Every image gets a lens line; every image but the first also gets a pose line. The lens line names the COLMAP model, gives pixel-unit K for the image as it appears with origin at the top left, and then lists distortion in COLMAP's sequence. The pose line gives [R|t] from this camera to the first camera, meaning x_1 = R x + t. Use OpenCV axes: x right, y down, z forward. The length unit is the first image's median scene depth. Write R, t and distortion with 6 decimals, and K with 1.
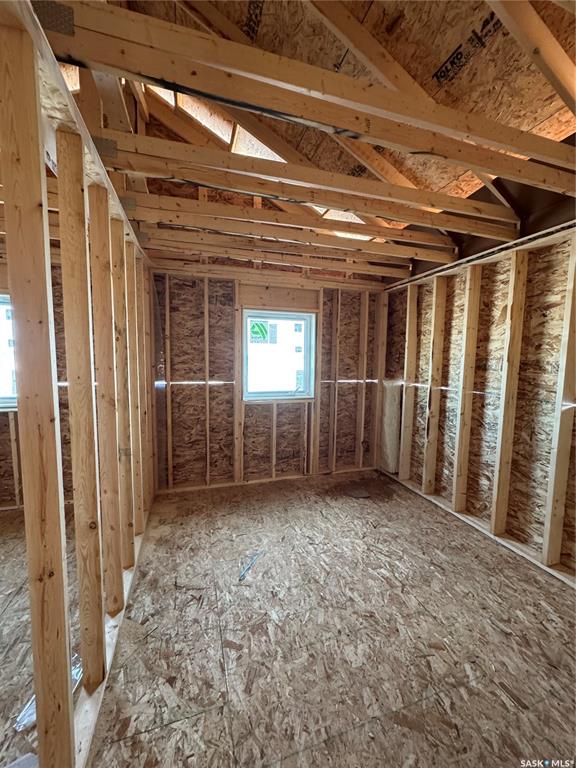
lens RADIAL K [[306.4, 0, 288.0], [0, 306.4, 384.0], [0, 0, 1]] dist [0.000269, 0.000008]
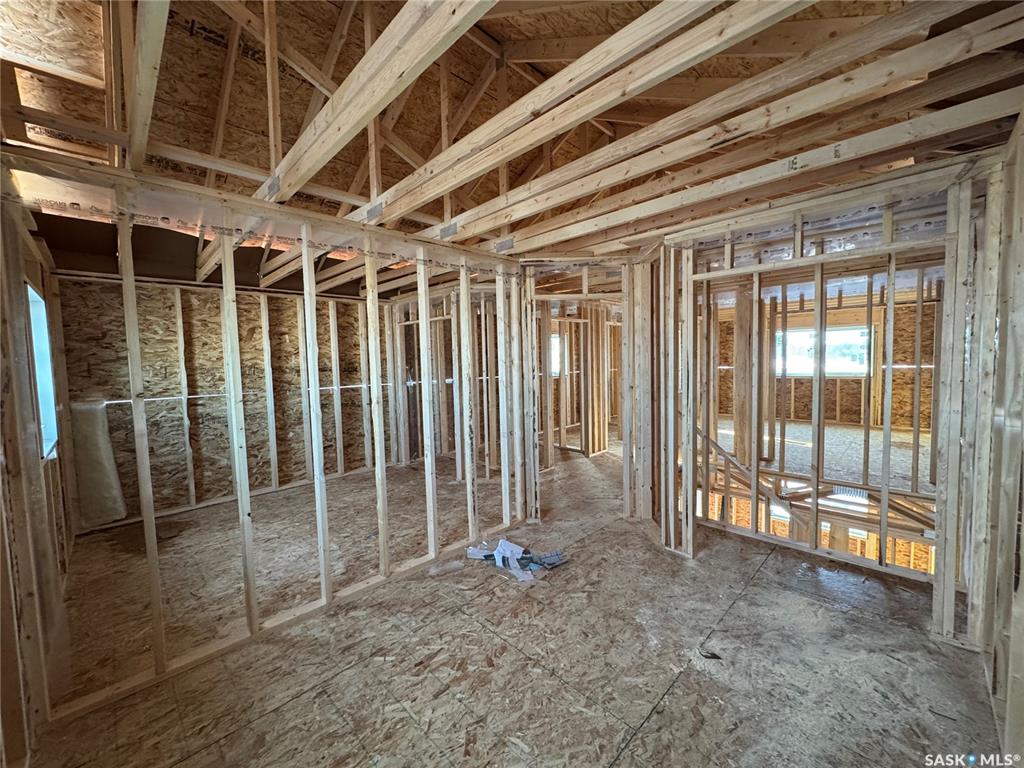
lens RADIAL K [[408.6, 0, 512.0], [0, 408.6, 384.0], [0, 0, 1]] dist [0.000269, 0.000008]
pose [[-0.453507, -0.055461, 0.889525, -1.224234], [0.097812, 0.988936, 0.111527, -0.078341], [-0.885869, 0.137585, -0.443065, 0.658496]]
